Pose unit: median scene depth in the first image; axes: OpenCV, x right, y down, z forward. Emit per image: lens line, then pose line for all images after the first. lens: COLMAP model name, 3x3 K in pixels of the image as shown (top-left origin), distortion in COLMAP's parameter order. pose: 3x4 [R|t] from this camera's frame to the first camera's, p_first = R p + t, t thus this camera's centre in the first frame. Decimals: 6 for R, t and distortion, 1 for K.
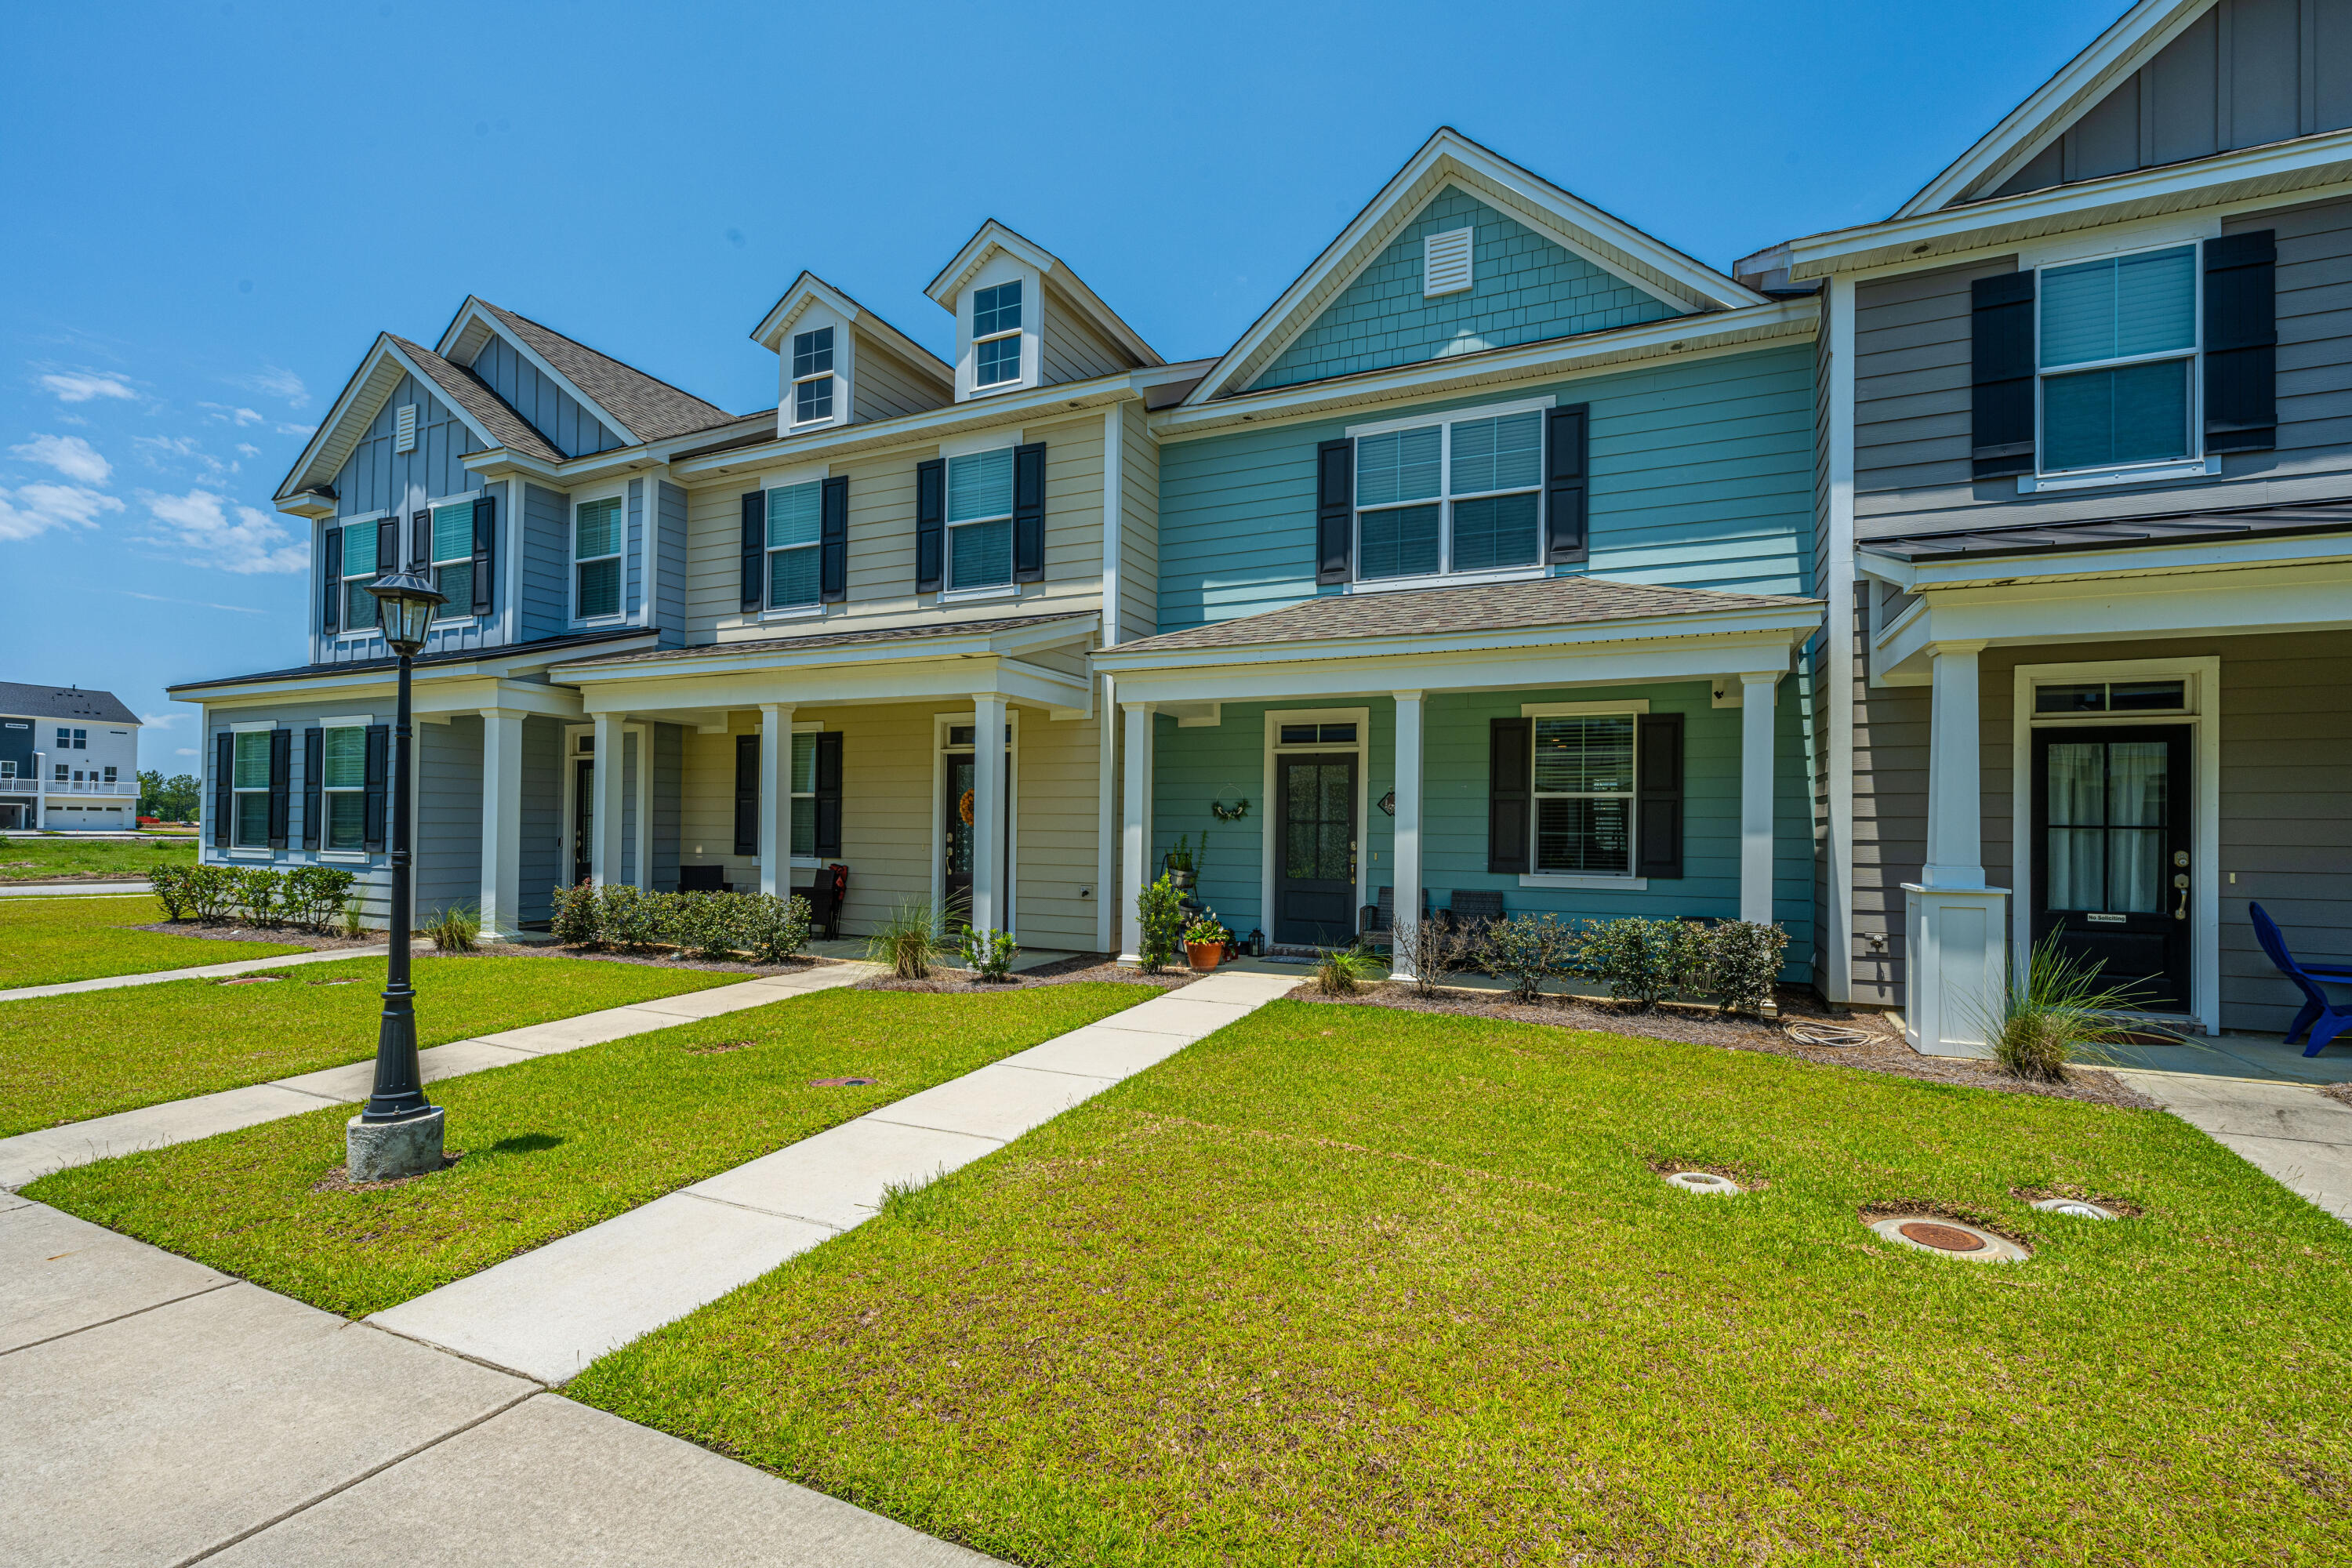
lens RADIAL K [[1015.4, 0, 1203.6], [0, 1015.4, 840.0], [0, 0, 1]] dist [-0.001115, -0.000217]
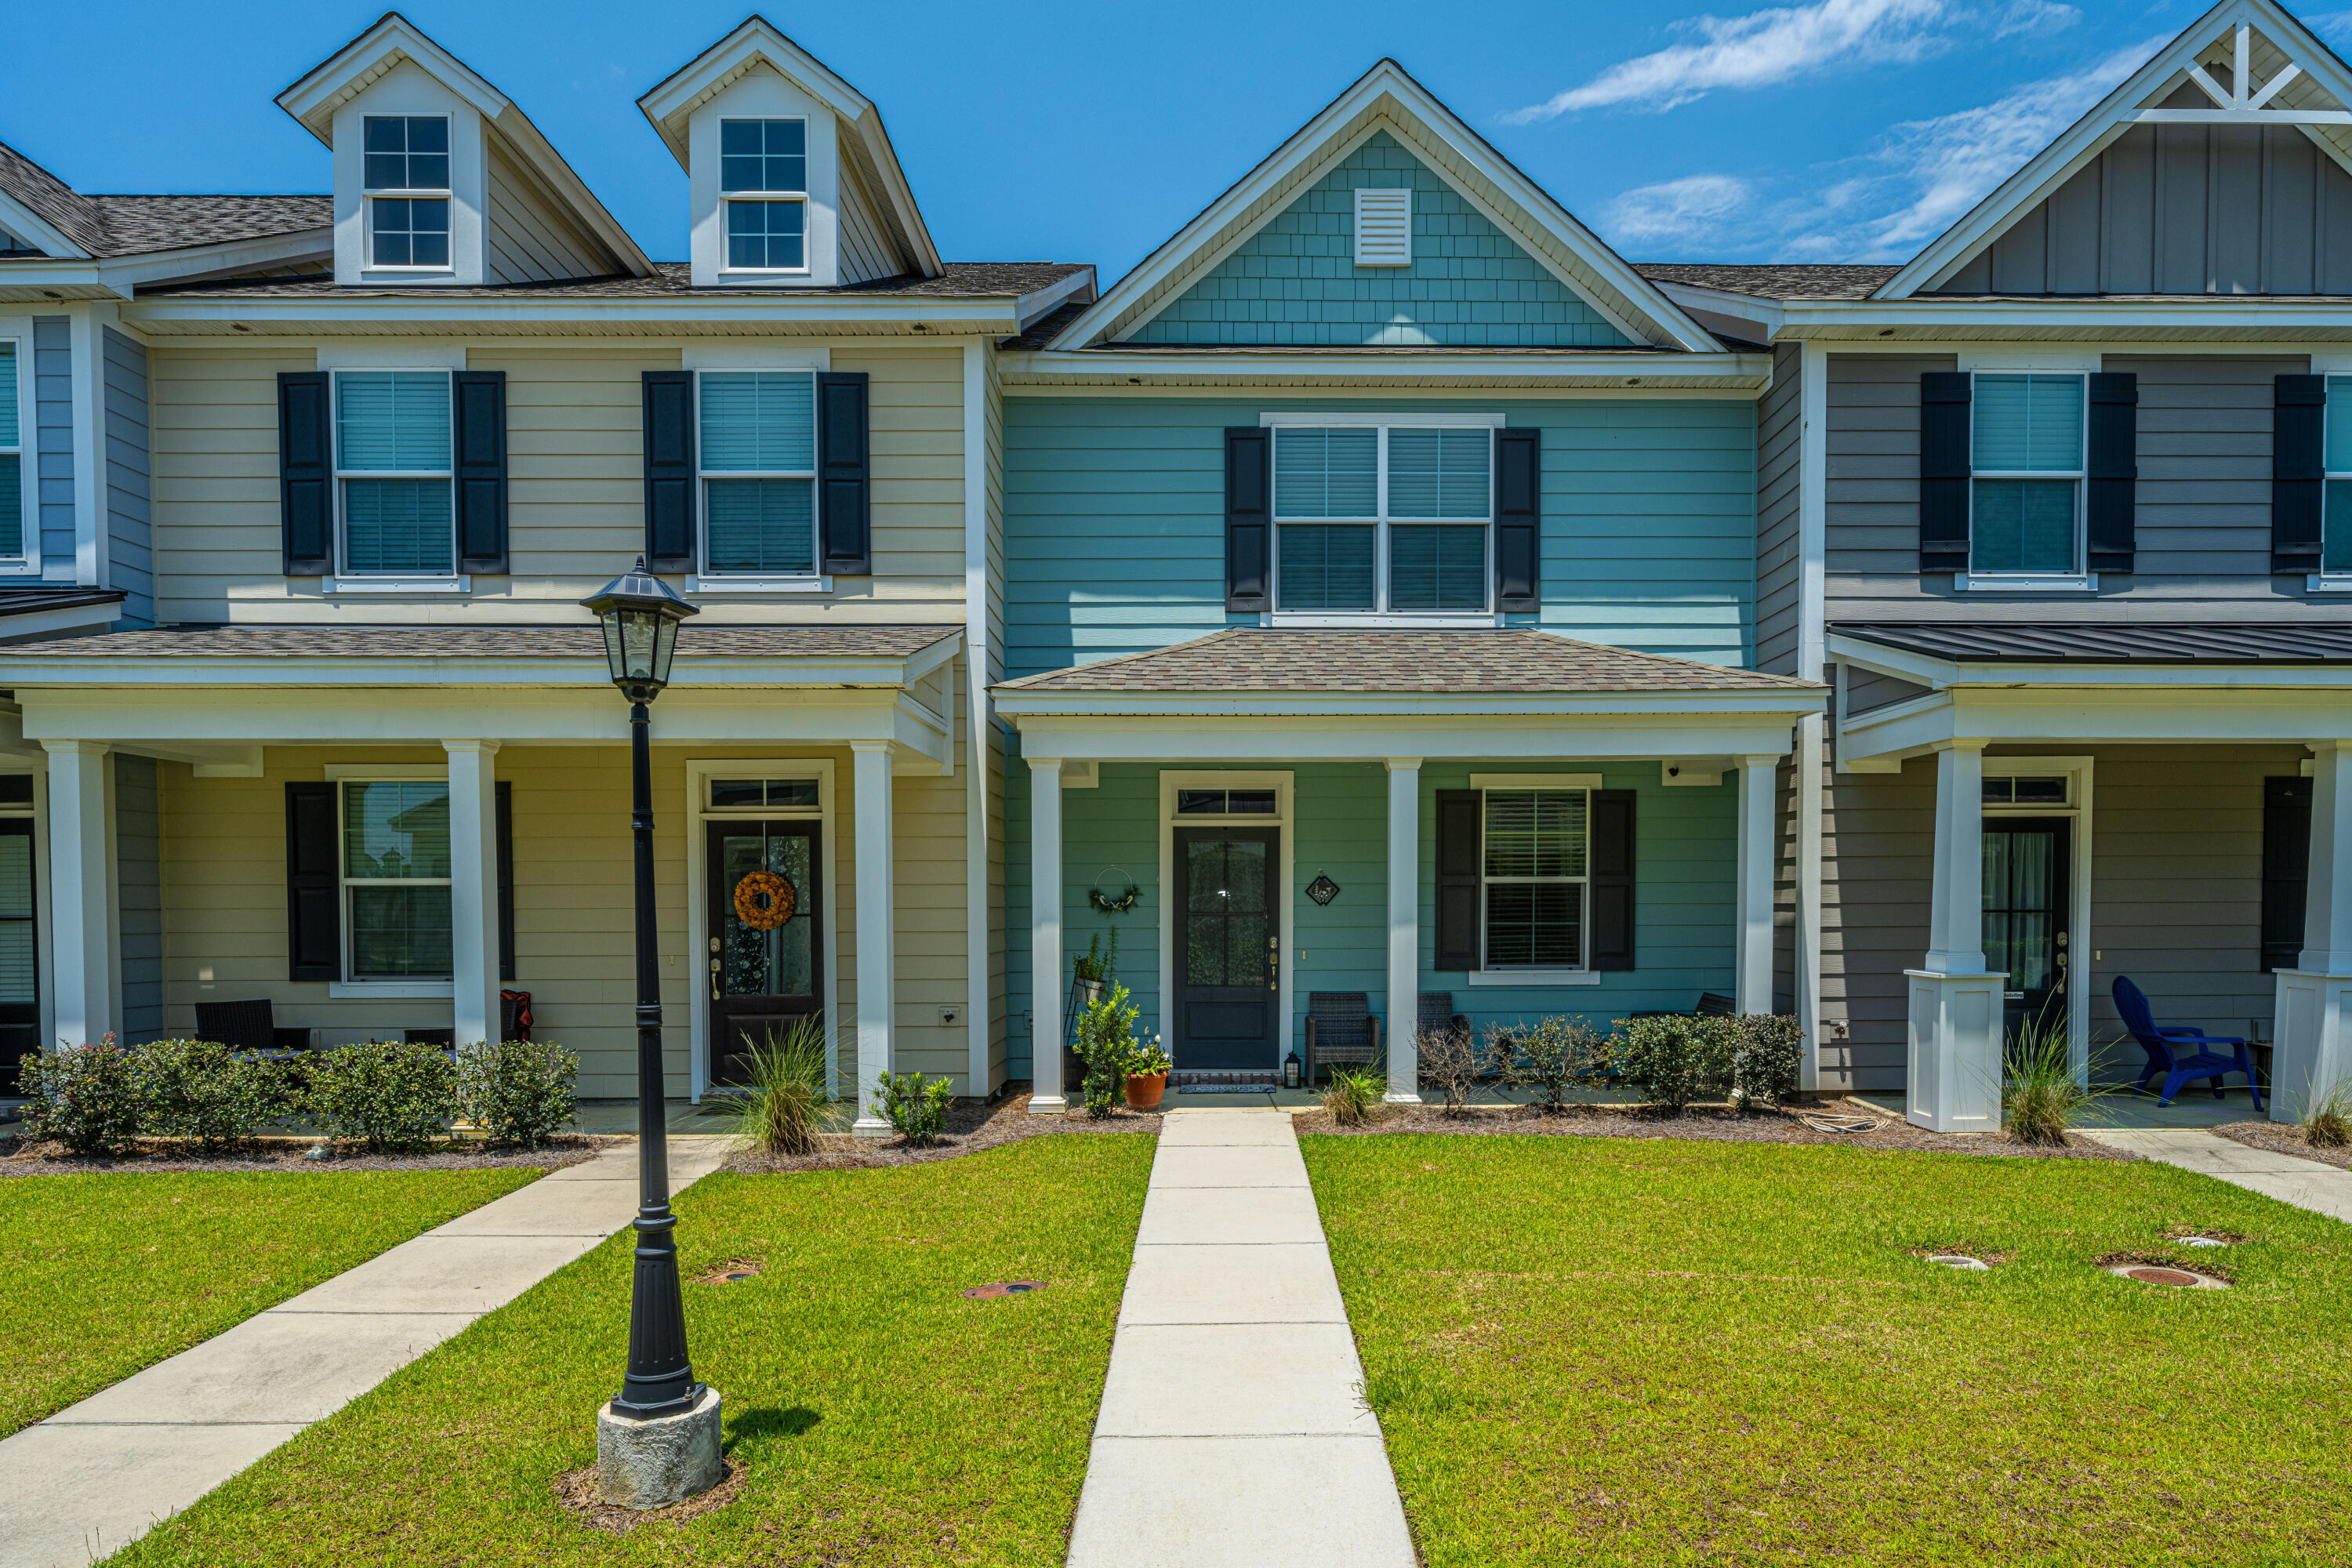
lens RADIAL K [[1384.7, 0, 1267.9], [0, 1384.7, 987.9], [0, 0, 1]] dist [-0.000769, 0.000225]
pose [[0.900900, -0.038785, 0.432290, -0.350391], [0.017763, 0.998460, 0.052562, -0.017091], [-0.433662, -0.039675, 0.900202, 0.010522]]
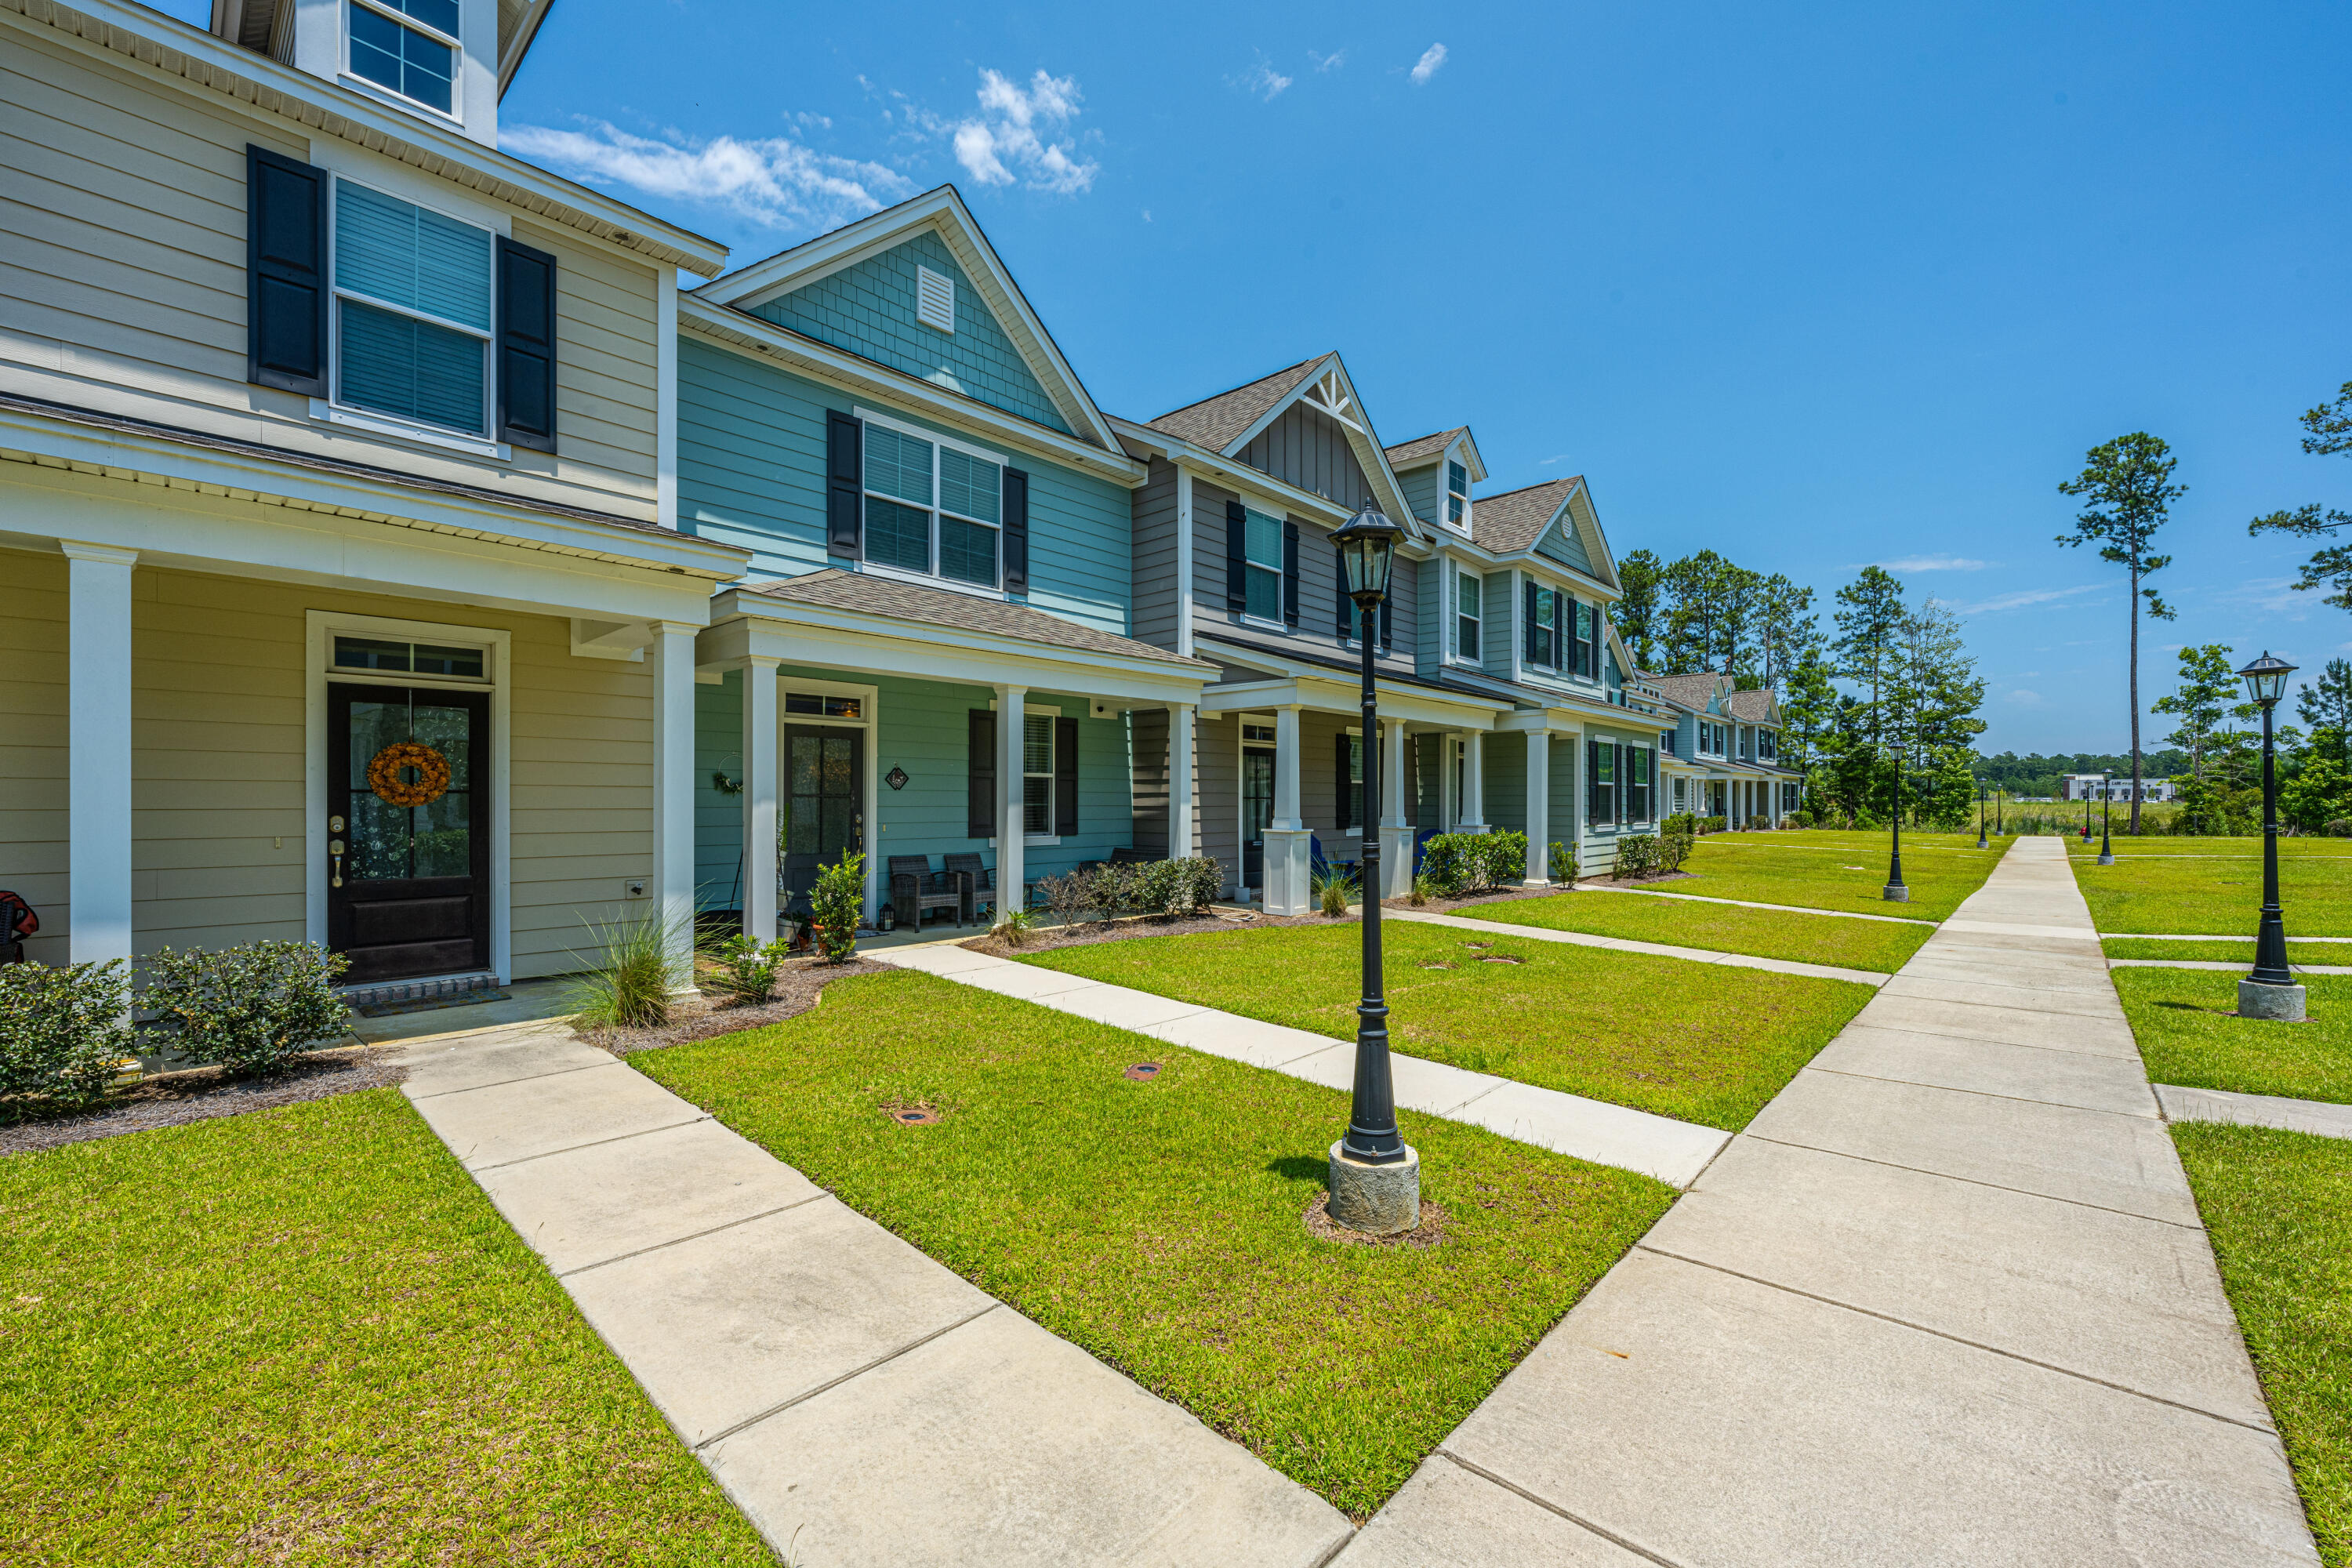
lens RADIAL K [[943.1, 0, 1229.5], [0, 943.1, 818.9], [0, 0, 1]] dist [0.001527, -0.000274]
pose [[0.301350, -0.026496, 0.953146, -0.679121], [0.013137, 0.999634, 0.023635, -0.012542], [-0.953423, 0.005399, 0.301587, 0.375240]]
